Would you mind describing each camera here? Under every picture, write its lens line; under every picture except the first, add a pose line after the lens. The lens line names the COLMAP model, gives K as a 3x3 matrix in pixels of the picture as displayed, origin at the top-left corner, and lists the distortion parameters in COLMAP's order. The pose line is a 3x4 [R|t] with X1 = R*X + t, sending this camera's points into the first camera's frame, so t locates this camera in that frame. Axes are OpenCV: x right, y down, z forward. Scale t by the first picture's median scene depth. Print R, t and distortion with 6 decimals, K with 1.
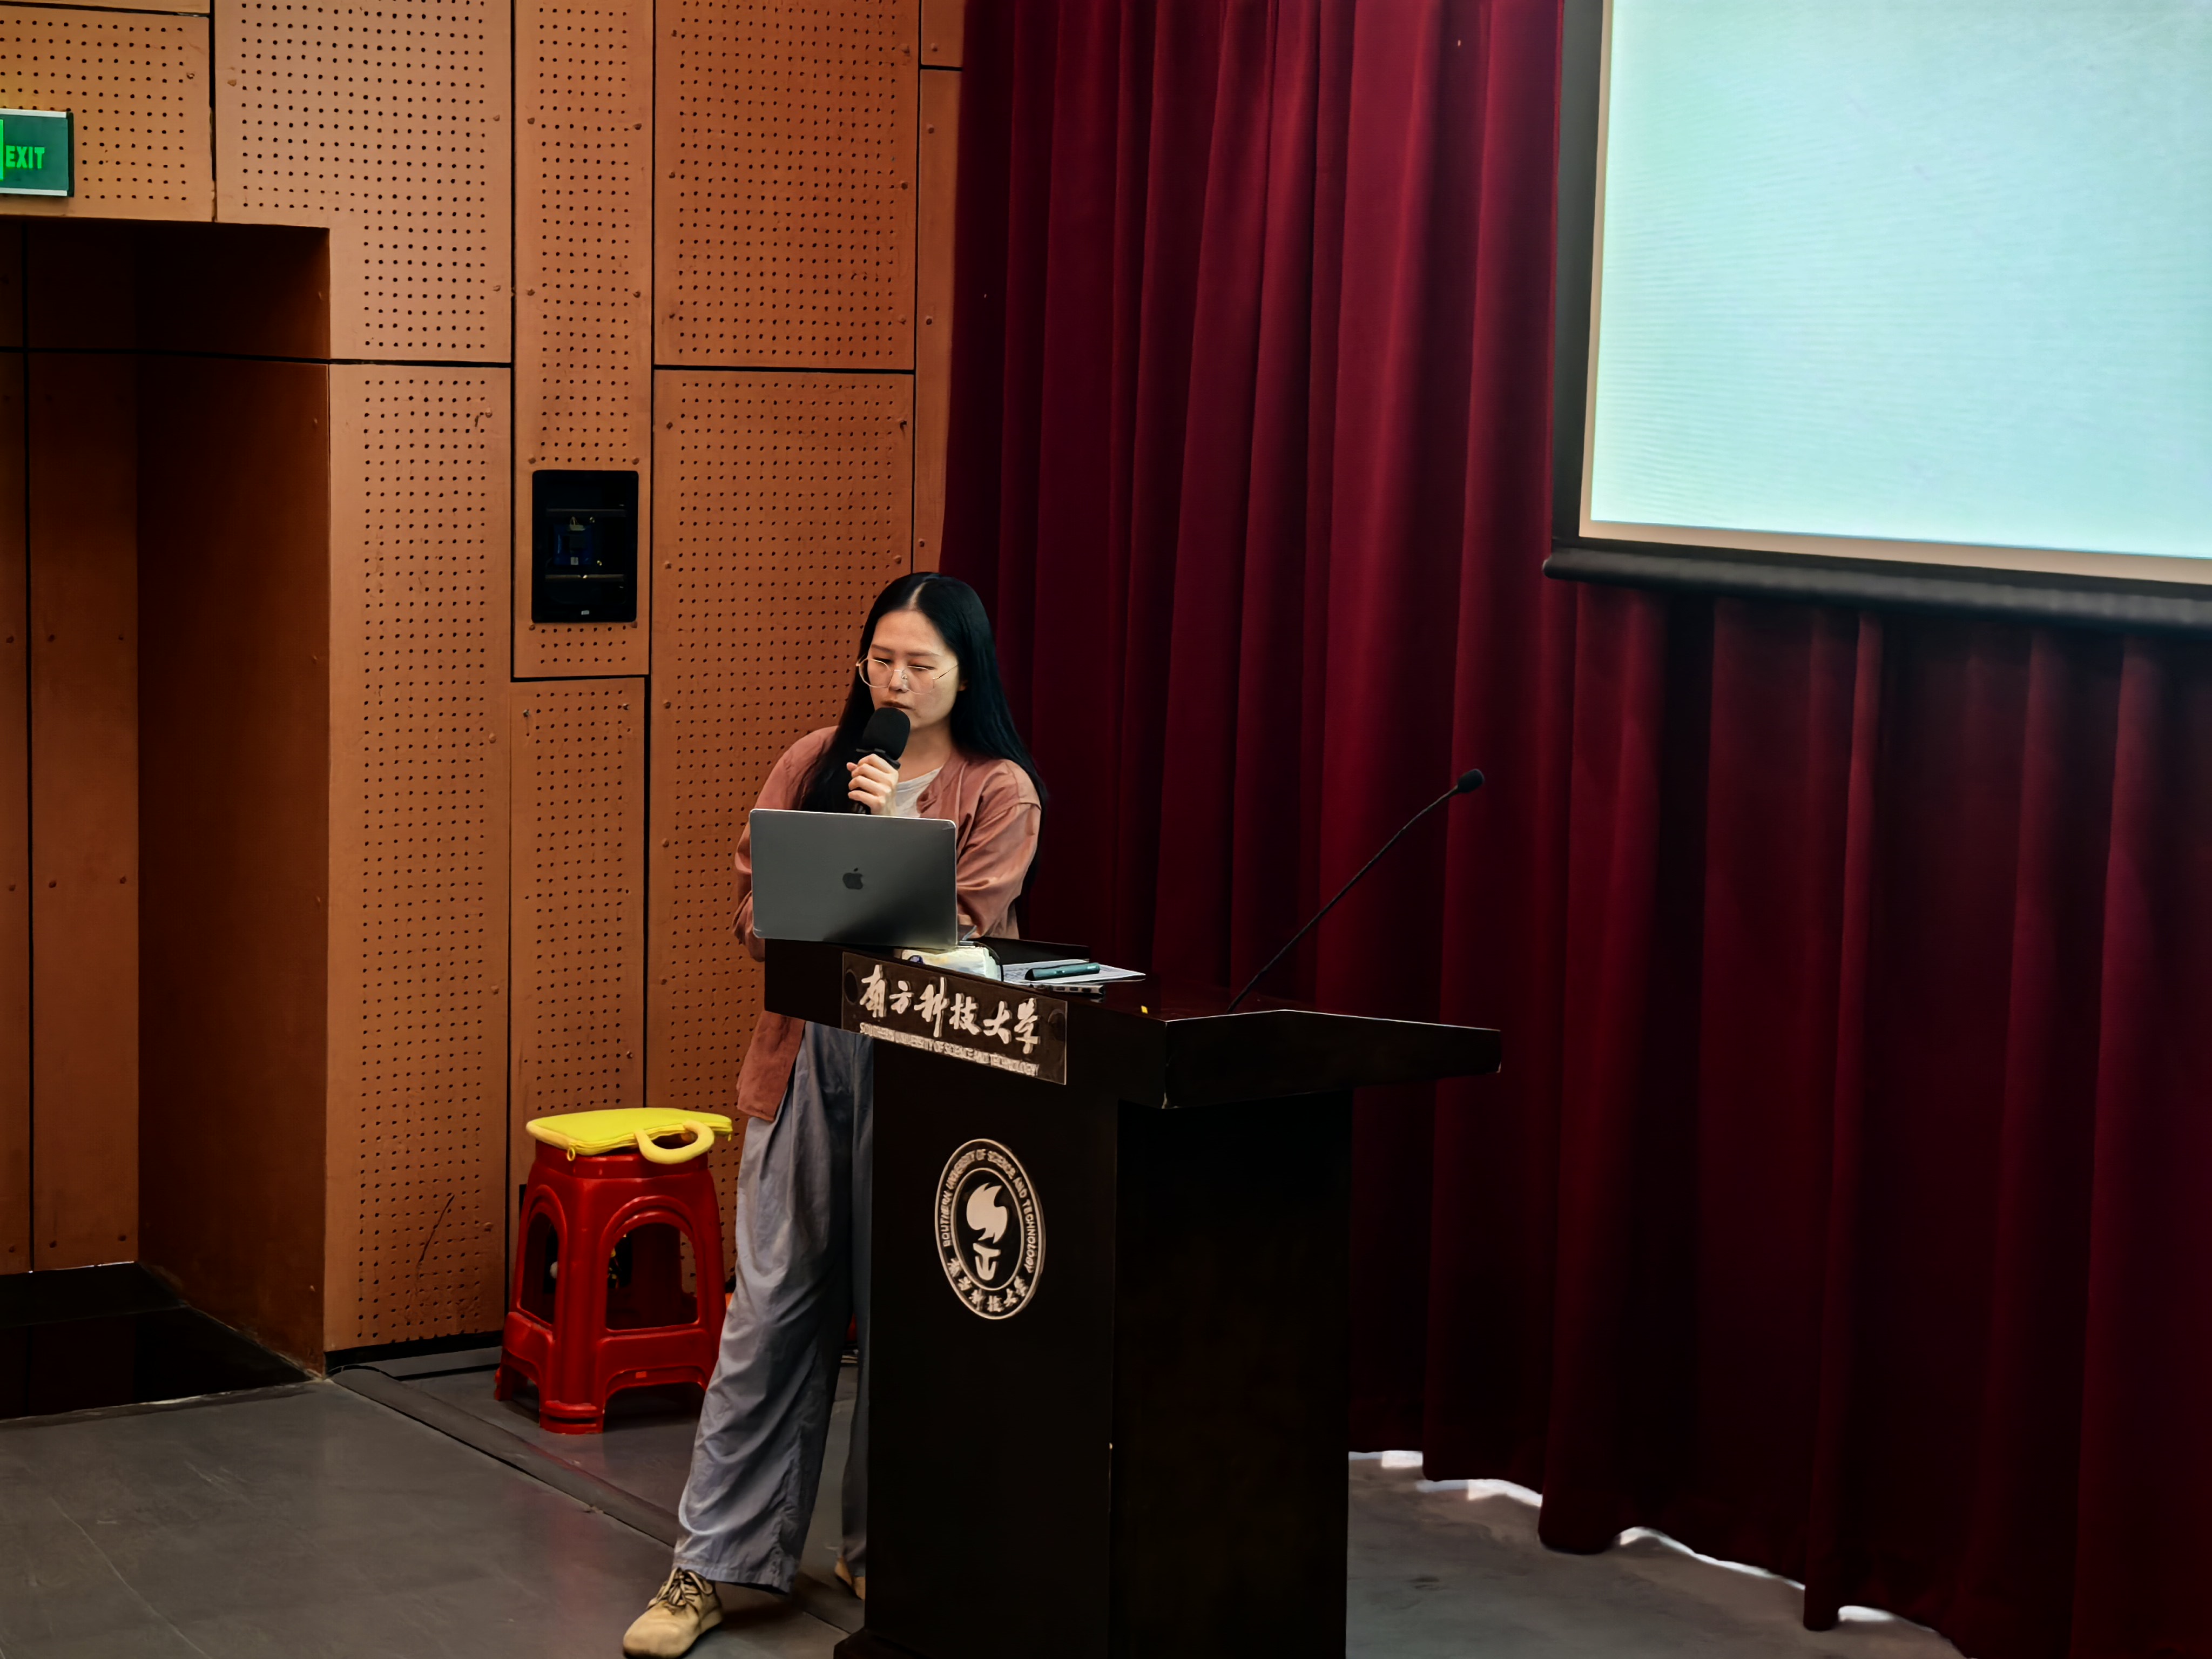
lens RADIAL K [[4495.5, 0, 1096.2], [0, 4495.5, 905.5], [0, 0, 1]] dist [-0.076684, 0.000000]
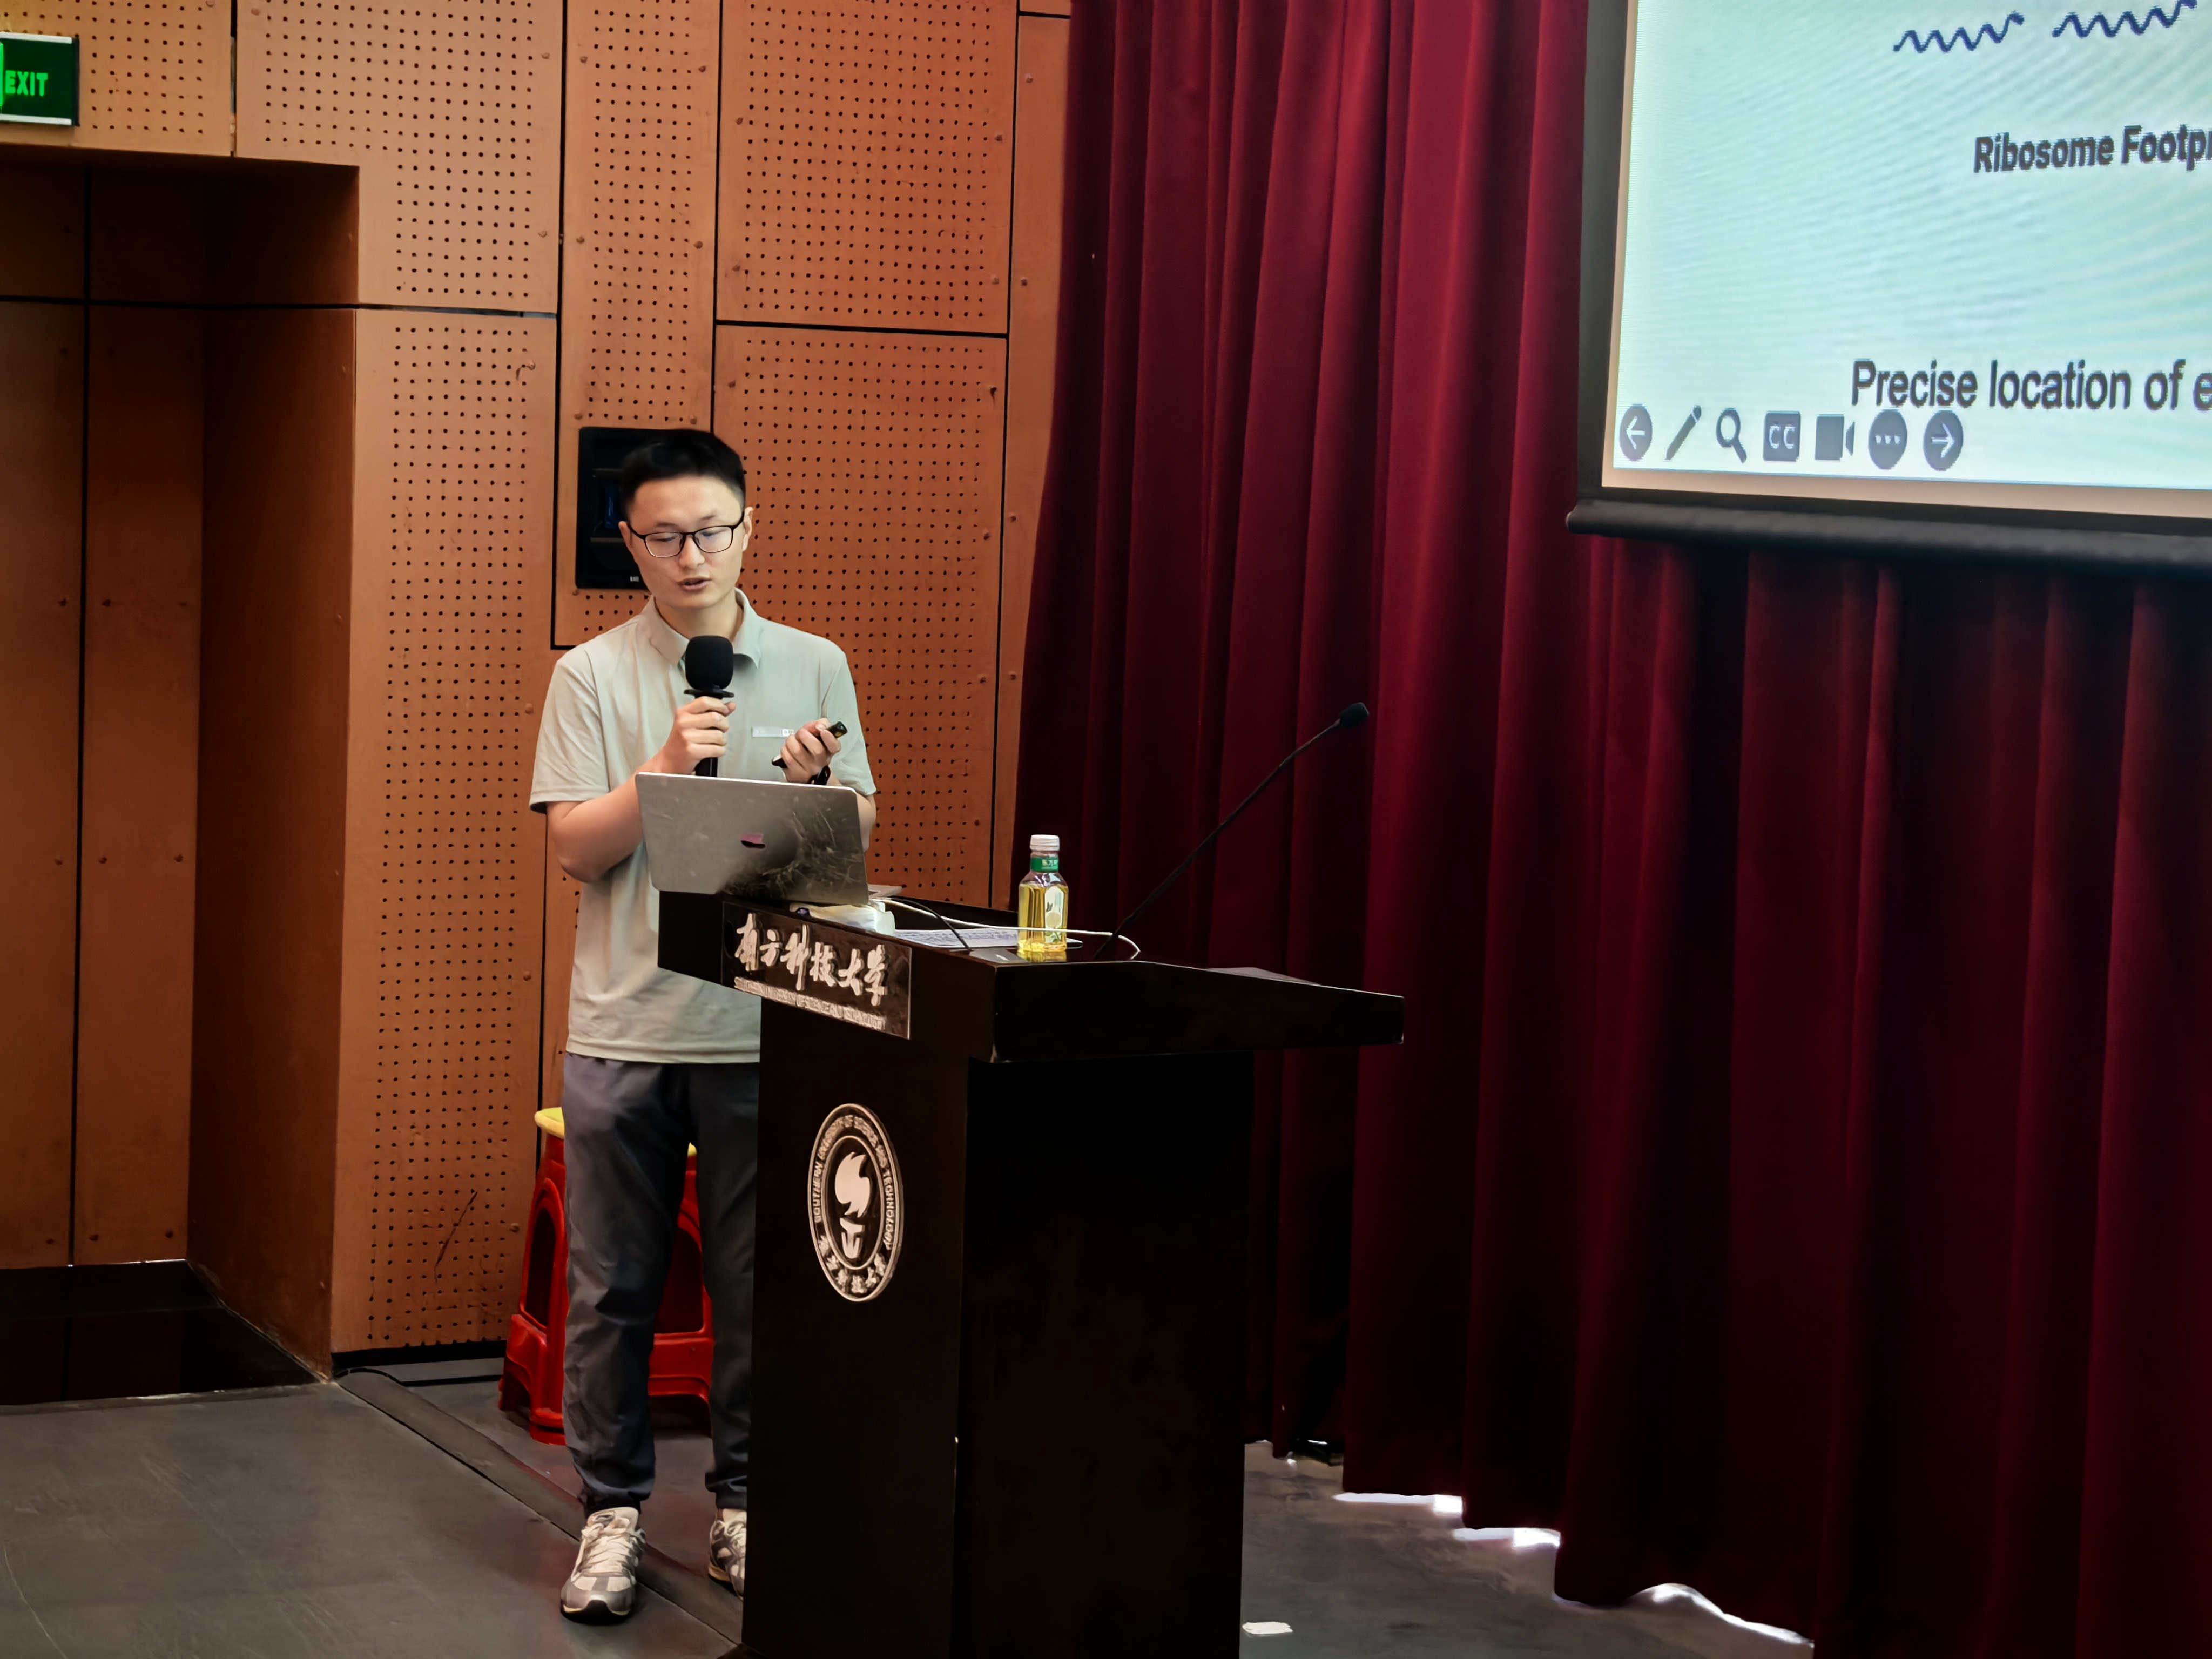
lens RADIAL K [[4633.0, 0, 1112.6], [0, 4633.0, 784.1], [0, 0, 1]] dist [-0.051450, 0.000000]
pose [[0.992764, 0.020332, -0.118345, 0.104876], [-0.026440, 0.998385, -0.050278, 0.024818], [0.117132, 0.053044, 0.991699, 0.047953]]
